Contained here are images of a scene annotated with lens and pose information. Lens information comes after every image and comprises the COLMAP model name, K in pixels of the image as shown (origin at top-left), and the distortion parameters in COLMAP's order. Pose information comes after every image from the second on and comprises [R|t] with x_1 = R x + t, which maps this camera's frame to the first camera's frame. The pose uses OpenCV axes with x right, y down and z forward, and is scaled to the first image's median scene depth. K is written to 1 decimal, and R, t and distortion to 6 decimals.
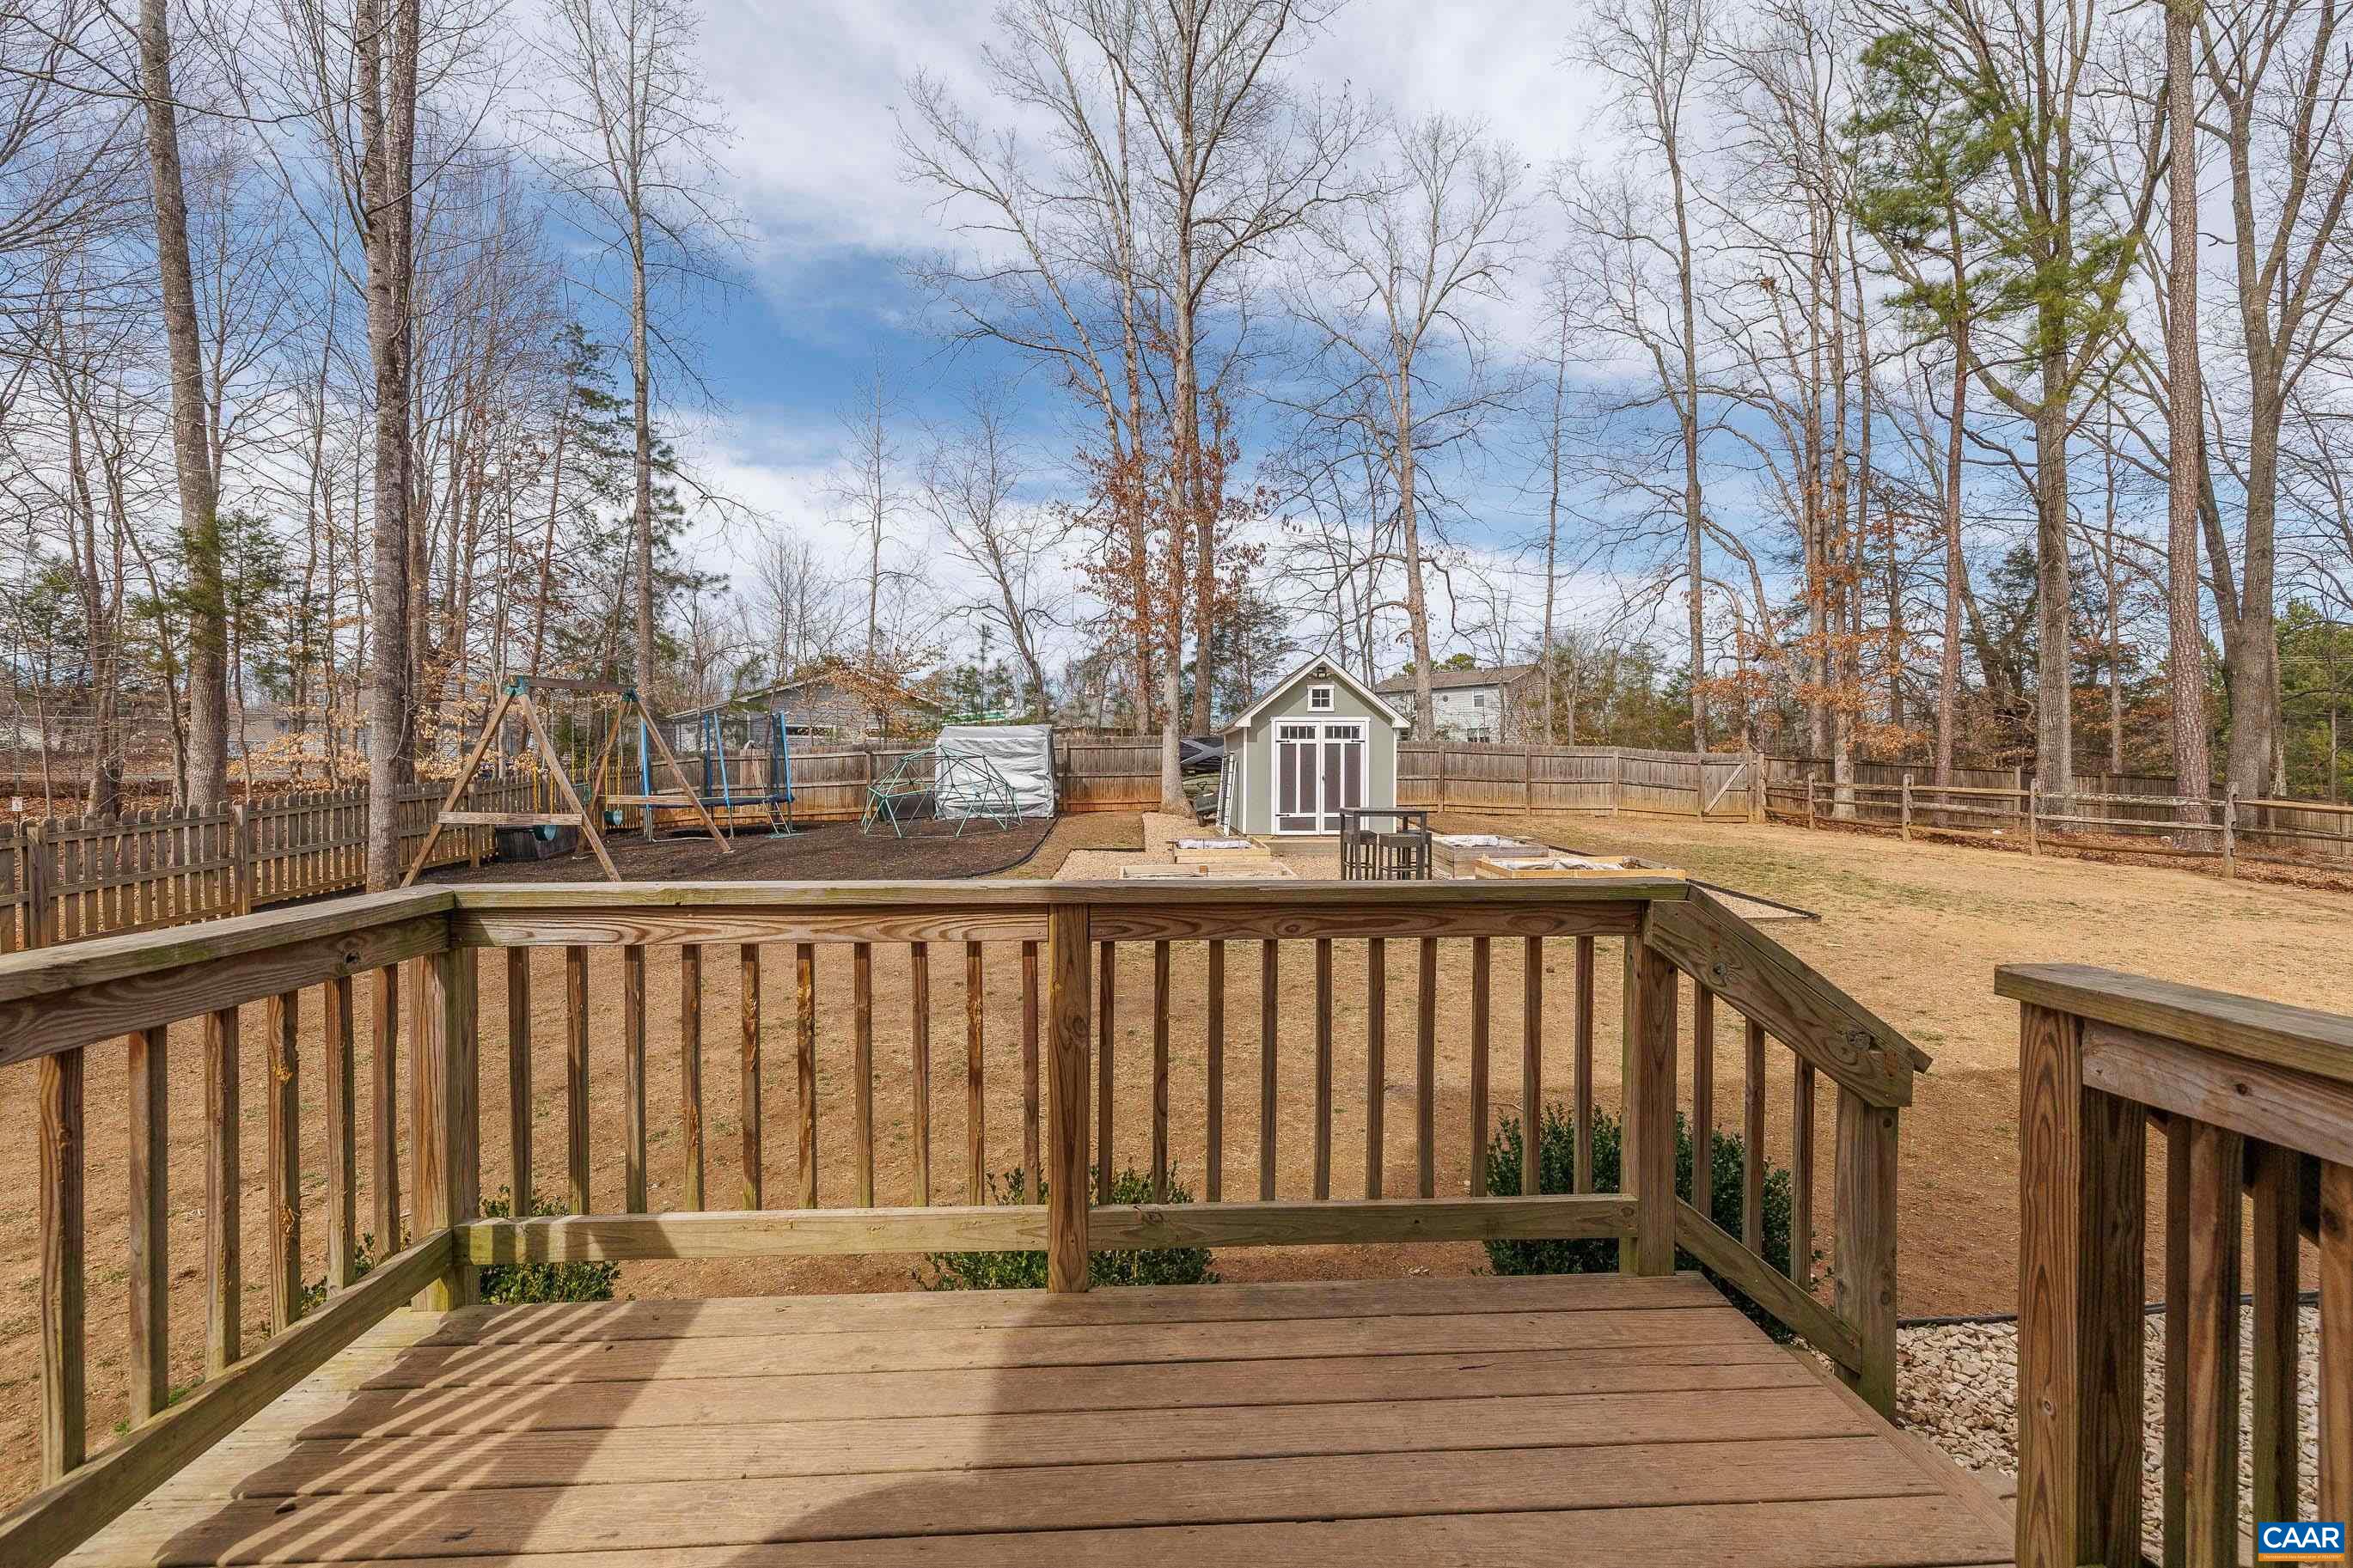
lens RADIAL K [[995.1, 0, 1185.6], [0, 995.1, 783.6], [0, 0, 1]] dist [0.000171, 0.000762]
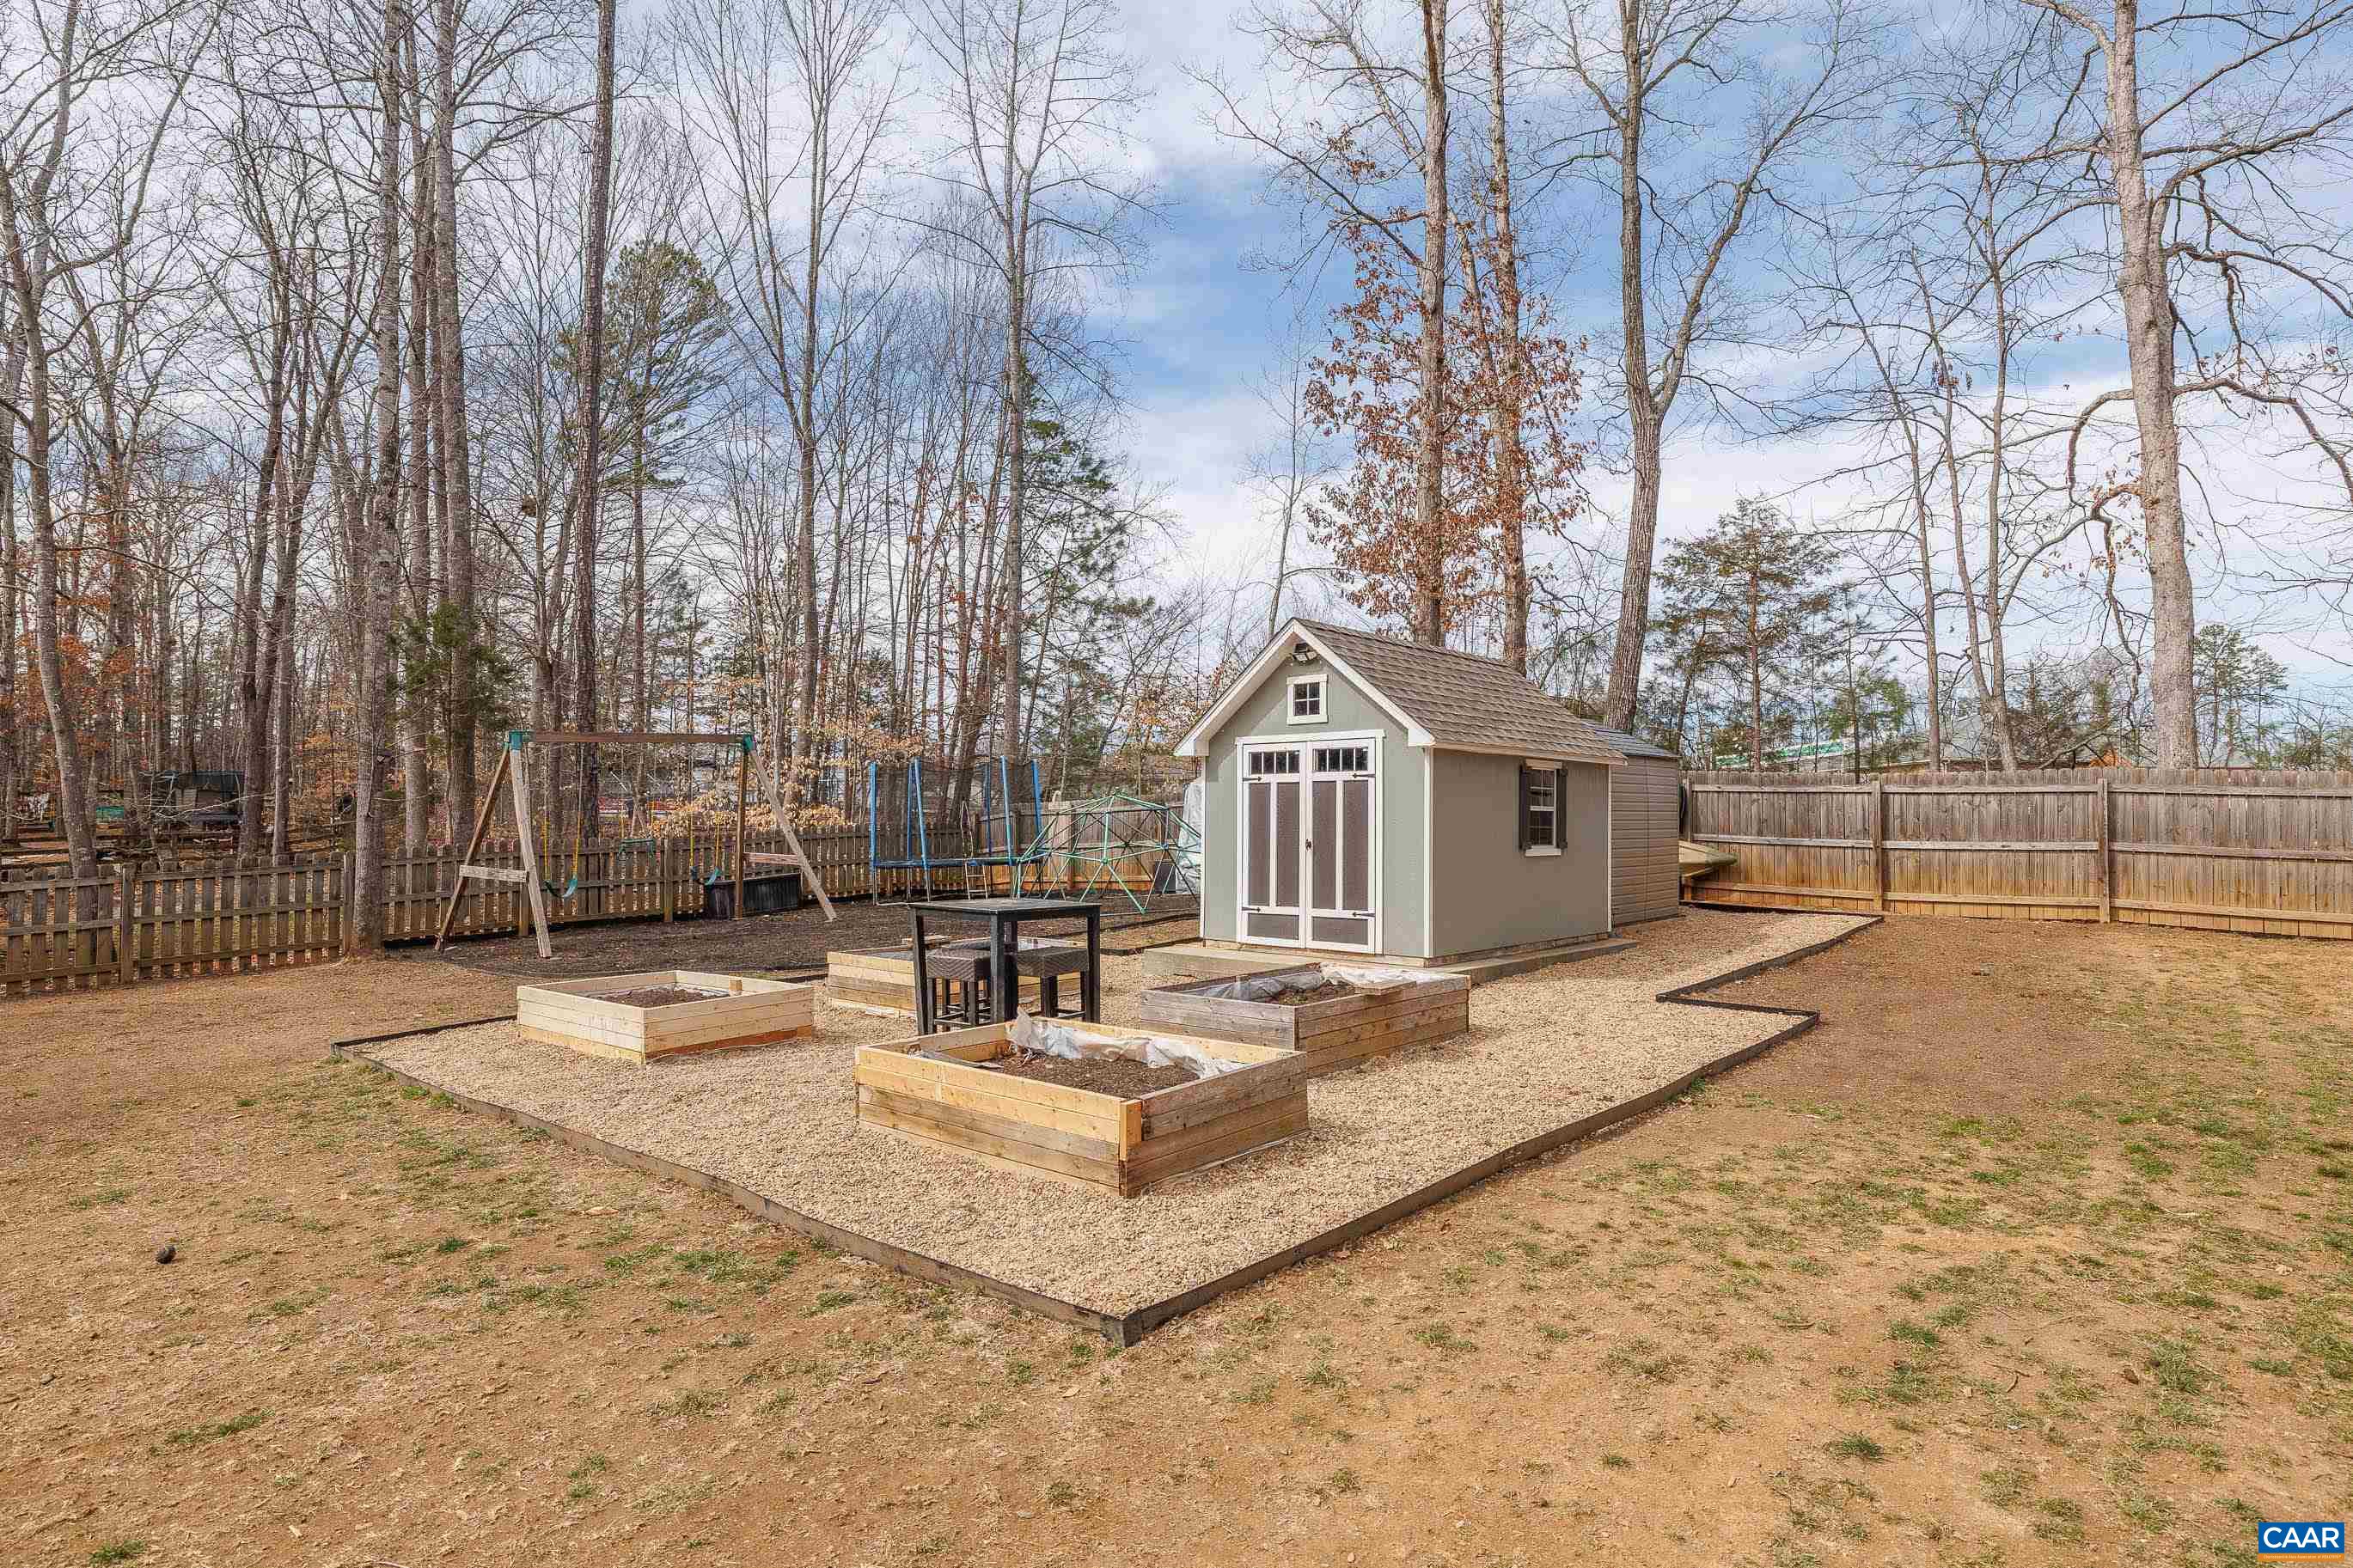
lens RADIAL K [[1260.5, 0, 1178.4], [0, 1260.5, 778.4], [0, 0, 1]] dist [-0.003289, 0.002312]
pose [[0.720979, -0.022771, -0.692582, 0.548444], [-0.013100, 0.998833, -0.046477, -0.008483], [0.692833, 0.042581, 0.719840, 0.436177]]
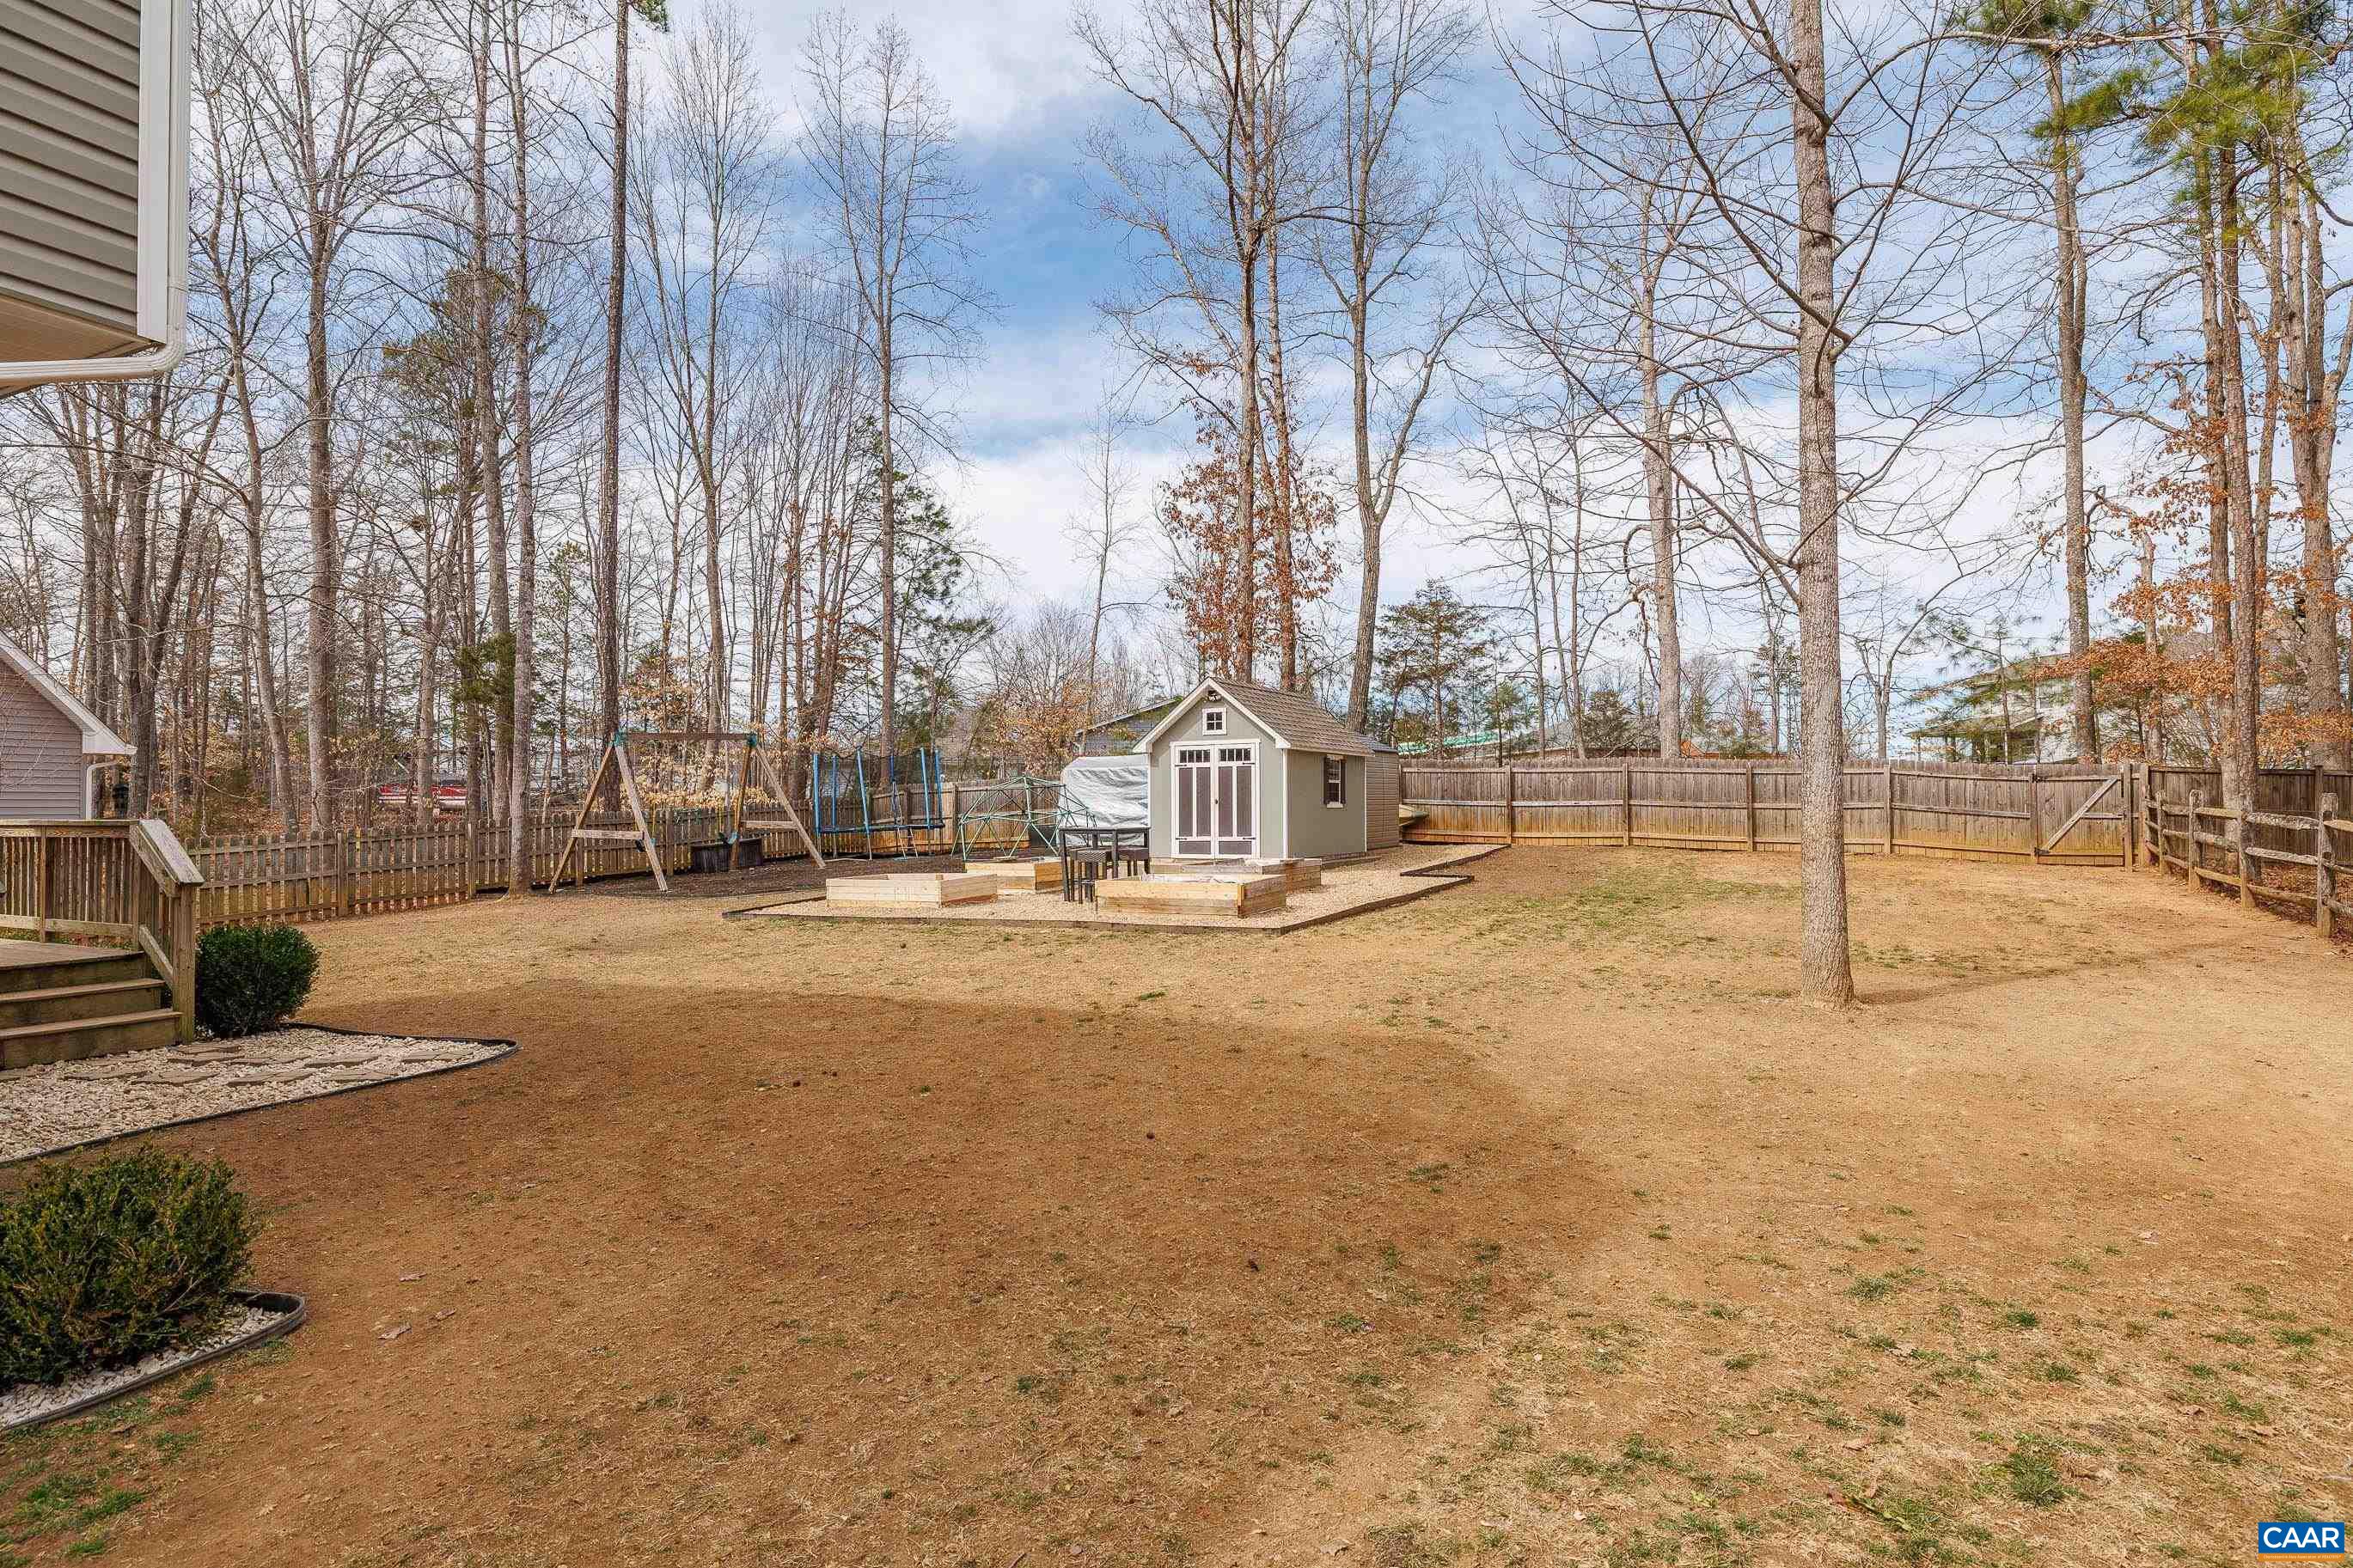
lens RADIAL K [[1260.5, 0, 1177.1], [0, 1260.5, 772.7], [0, 0, 1]] dist [-0.003289, 0.002312]
pose [[0.861618, -0.021143, -0.507117, 0.718574], [0.000815, 0.999188, -0.040274, 0.015742], [0.507556, 0.034288, 0.860936, -0.100086]]
